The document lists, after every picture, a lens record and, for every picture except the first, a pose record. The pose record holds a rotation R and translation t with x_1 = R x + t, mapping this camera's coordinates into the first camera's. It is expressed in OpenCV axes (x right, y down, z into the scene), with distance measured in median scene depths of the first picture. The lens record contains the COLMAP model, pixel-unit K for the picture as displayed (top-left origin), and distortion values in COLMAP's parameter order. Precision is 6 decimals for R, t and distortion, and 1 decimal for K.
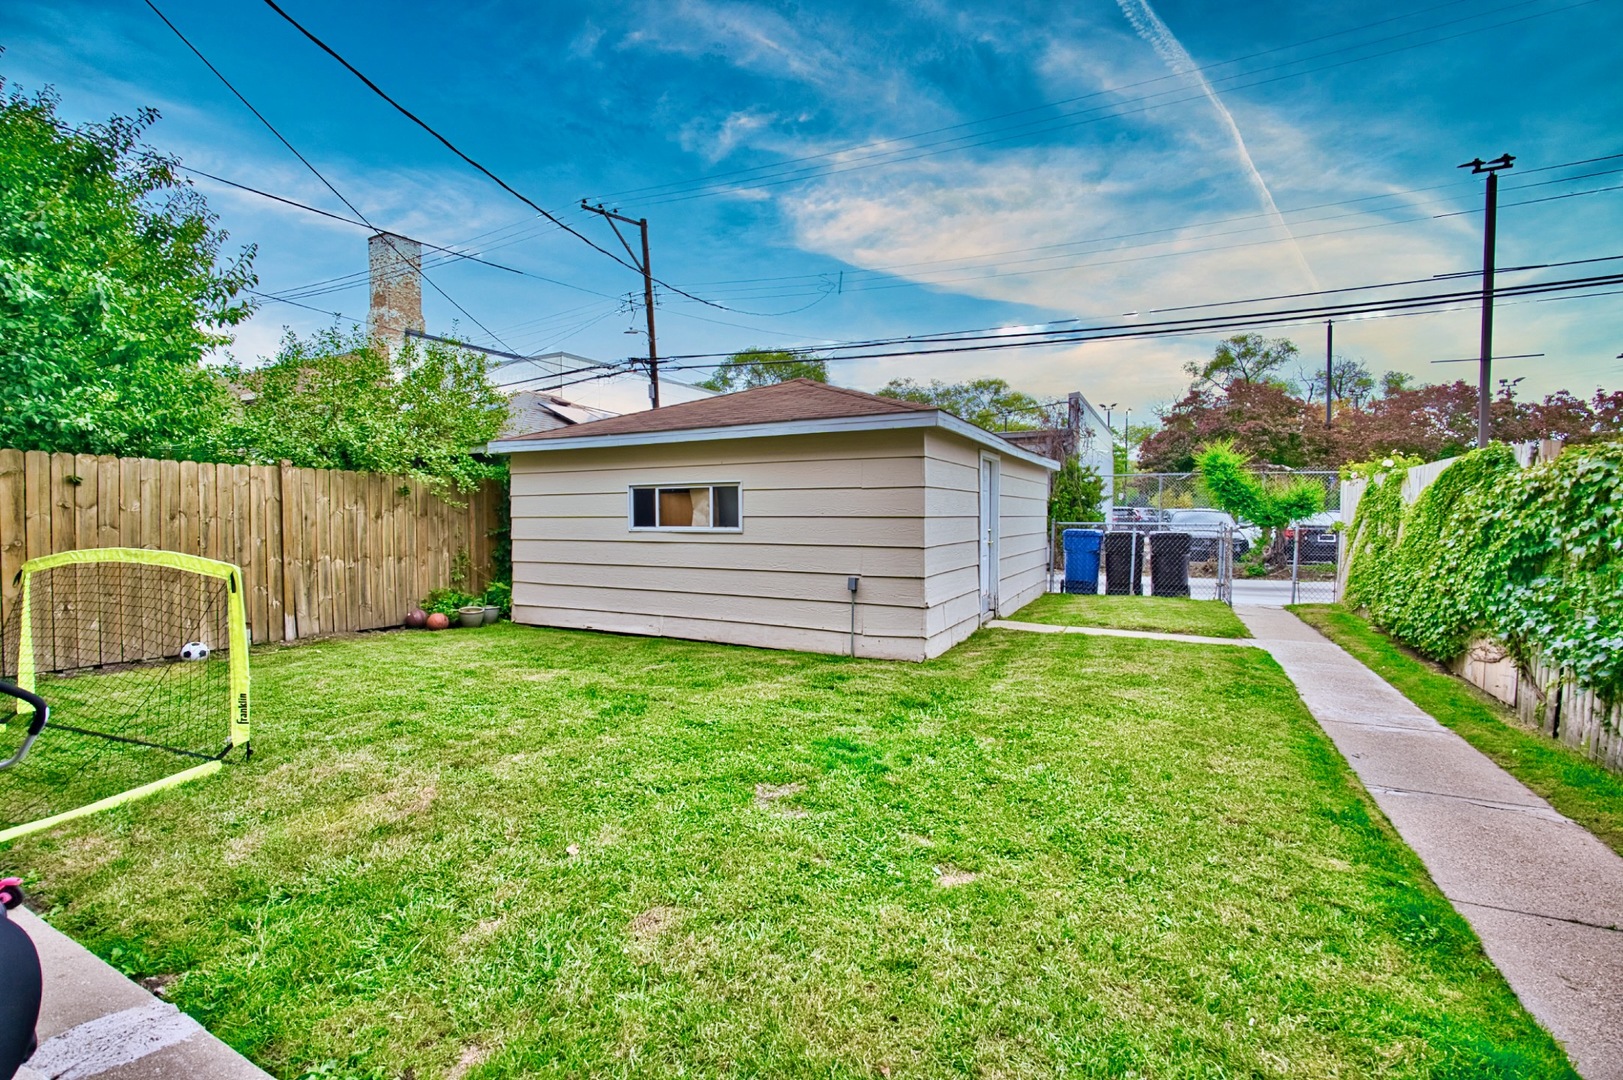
lens RADIAL K [[706.0, 0, 810.0], [0, 706.0, 540.2], [0, 0, 1]] dist [-0.023217, 0.006483]
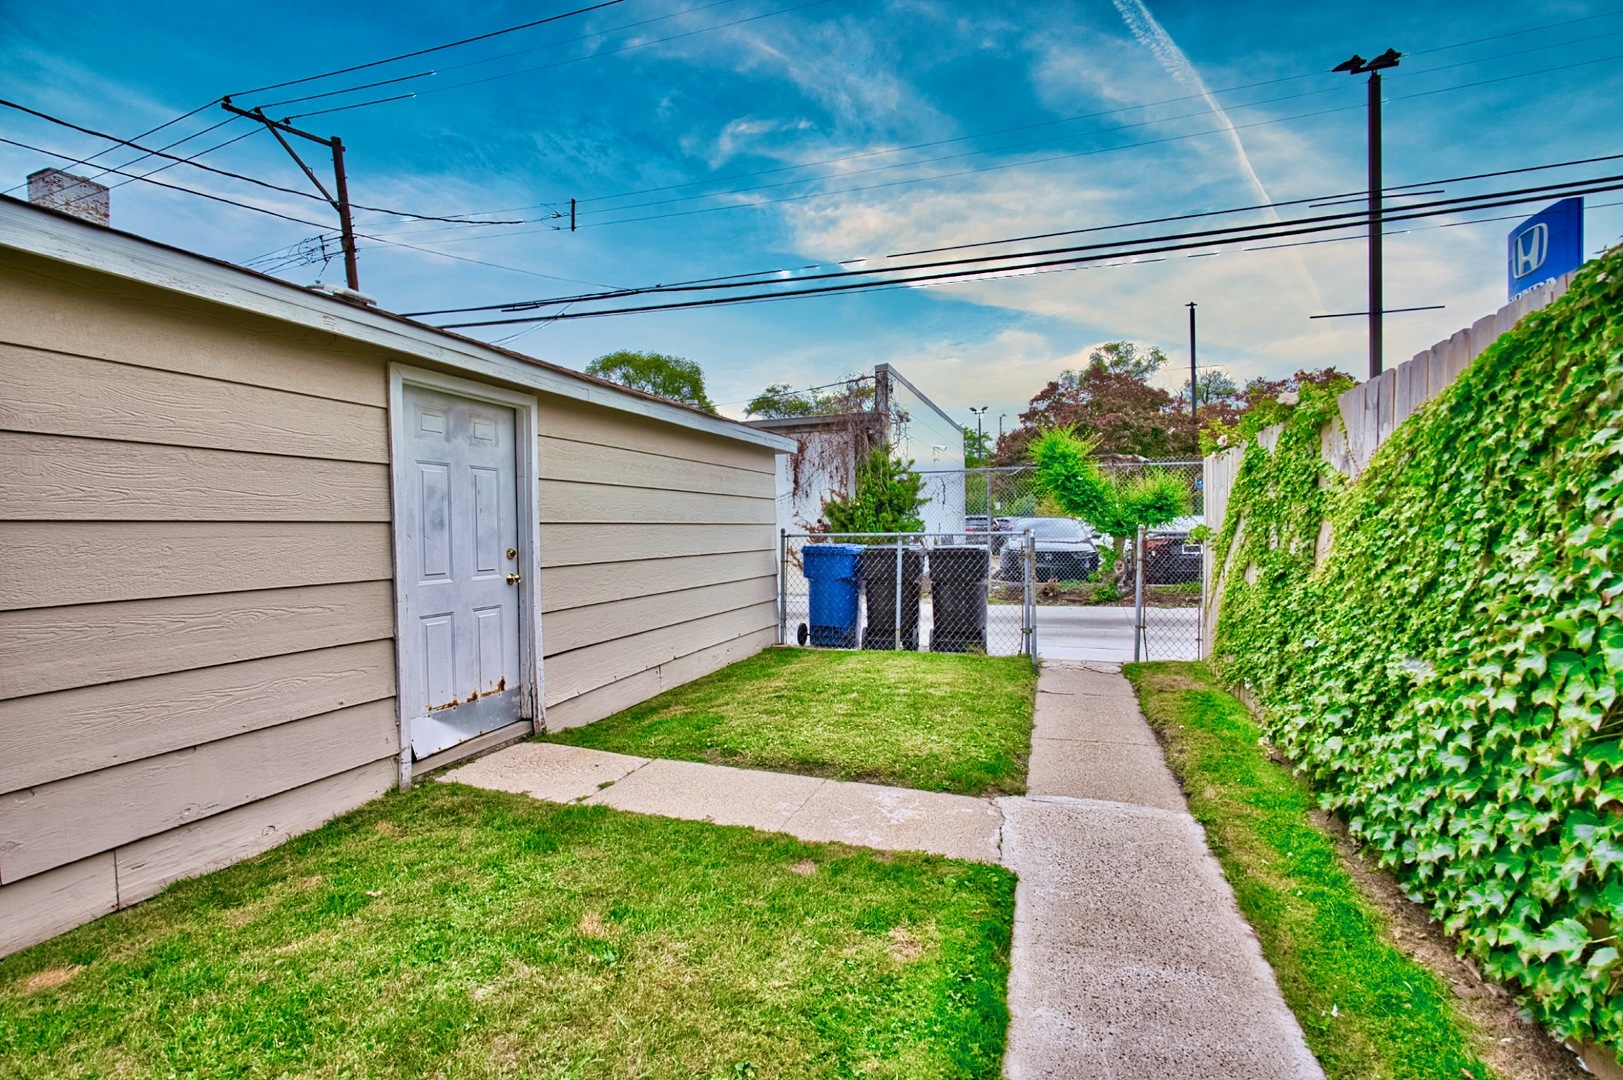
lens RADIAL K [[706.0, 0, 810.0], [0, 706.0, 540.2], [0, 0, 1]] dist [-0.023217, 0.006483]
pose [[0.991554, -0.015830, 0.128724, 0.220444], [0.018545, 0.999630, -0.019915, -0.005211], [-0.128361, 0.022134, 0.991480, 0.283870]]
